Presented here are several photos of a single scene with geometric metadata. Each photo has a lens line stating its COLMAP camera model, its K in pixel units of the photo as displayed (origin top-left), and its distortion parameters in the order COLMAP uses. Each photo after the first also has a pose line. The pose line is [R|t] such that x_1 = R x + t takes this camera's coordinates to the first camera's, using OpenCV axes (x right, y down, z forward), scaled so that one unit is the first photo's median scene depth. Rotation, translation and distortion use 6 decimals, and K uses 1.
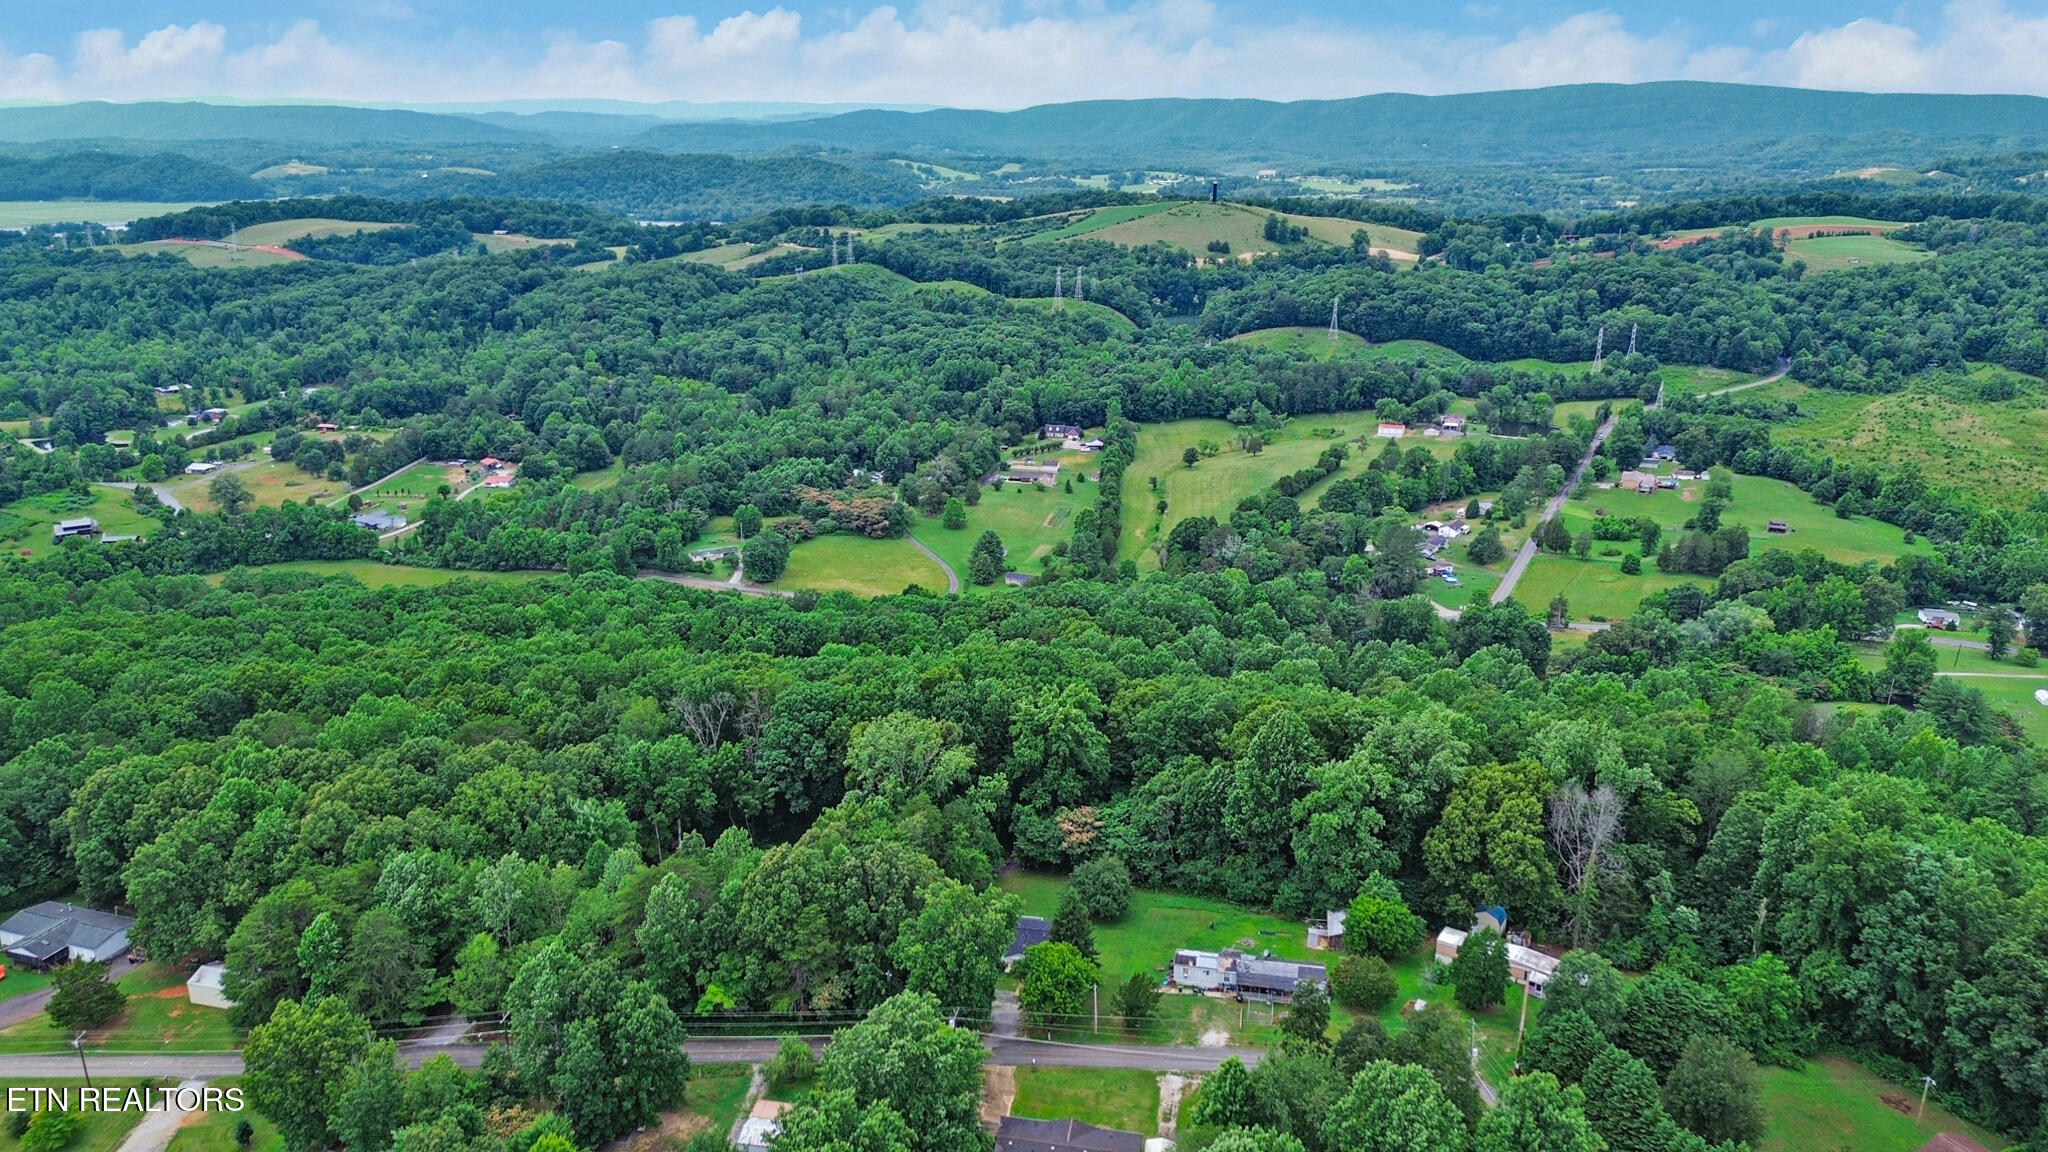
lens RADIAL K [[1517.5, 0, 1015.4], [0, 1517.5, 572.1], [0, 0, 1]] dist [0.082866, -0.100697]
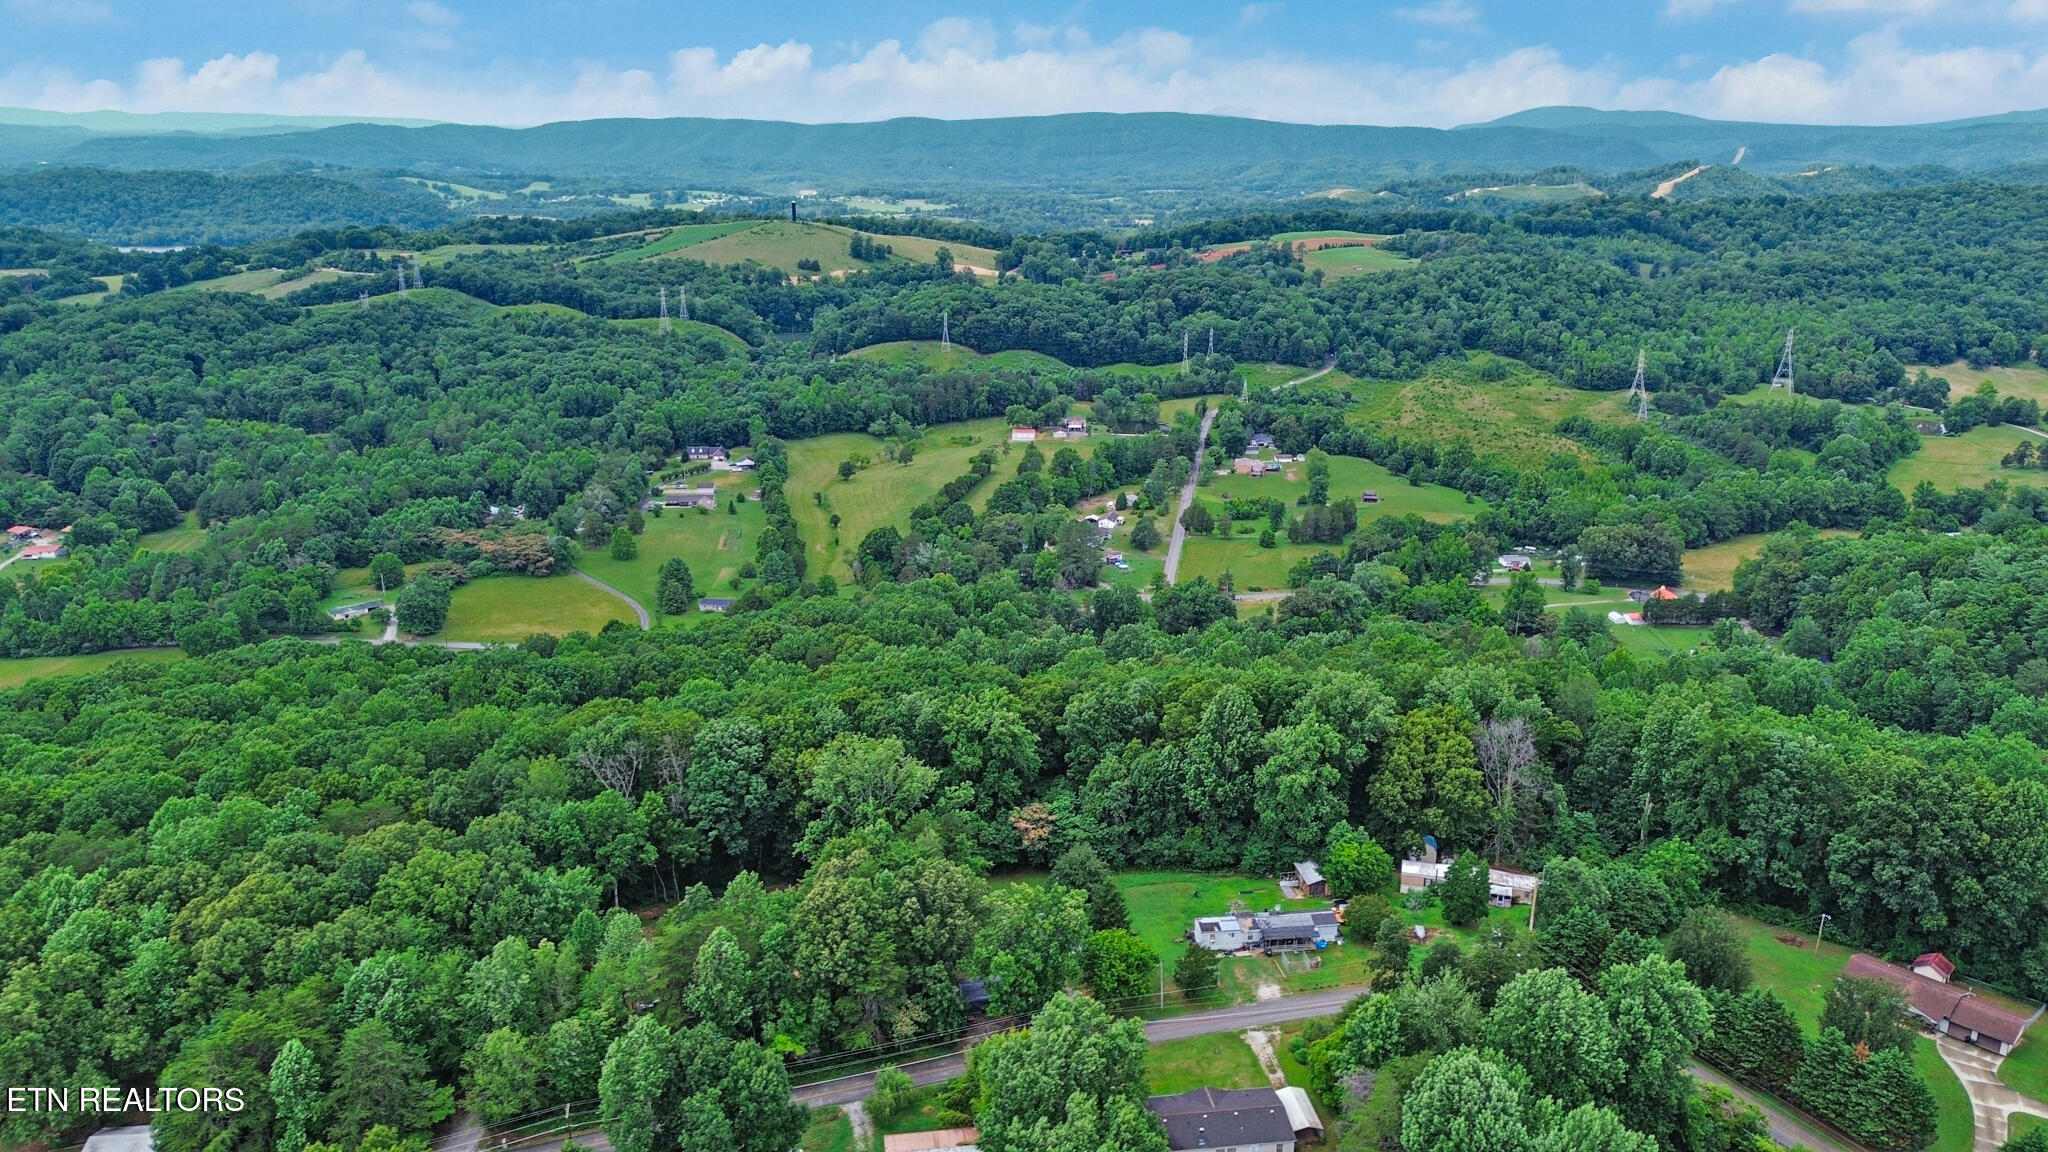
lens RADIAL K [[1492.2, 0, 1024.0], [0, 1492.2, 576.0], [0, 0, 1]] dist [0.093337, -0.122999]
pose [[0.938475, -0.089043, 0.333671, -0.107601], [0.091147, 0.995793, 0.009380, -0.003662], [-0.333103, 0.021610, 0.942643, 0.015868]]
